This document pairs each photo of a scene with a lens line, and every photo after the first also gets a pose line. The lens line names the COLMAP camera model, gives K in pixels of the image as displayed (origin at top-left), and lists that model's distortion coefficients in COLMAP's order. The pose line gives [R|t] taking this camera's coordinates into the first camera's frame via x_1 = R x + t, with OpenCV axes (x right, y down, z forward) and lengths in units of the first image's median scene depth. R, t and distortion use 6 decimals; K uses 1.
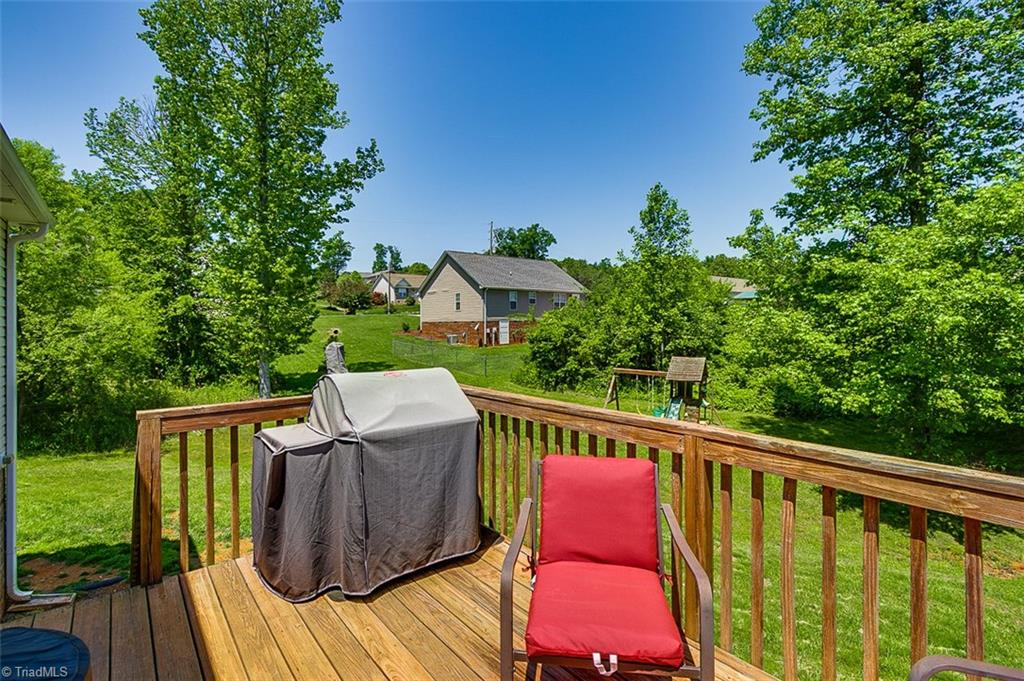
lens RADIAL K [[488.3, 0, 510.5], [0, 488.3, 324.1], [0, 0, 1]] dist [-0.016708, 0.008285]
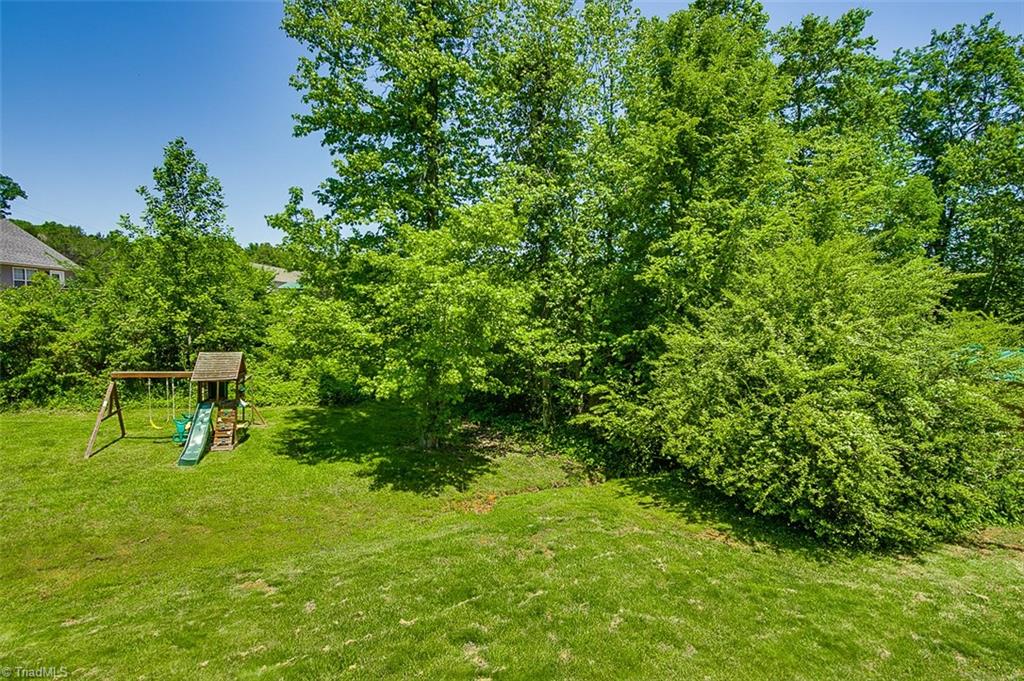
lens RADIAL K [[467.8, 0, 512.0], [0, 467.8, 340.5], [0, 0, 1]] dist [-0.037587, 0.011512]
pose [[0.630346, -0.031447, 0.775677, 0.072939], [-0.011311, 0.998701, 0.049680, 0.002665], [-0.776232, -0.040089, 0.629172, 0.120113]]
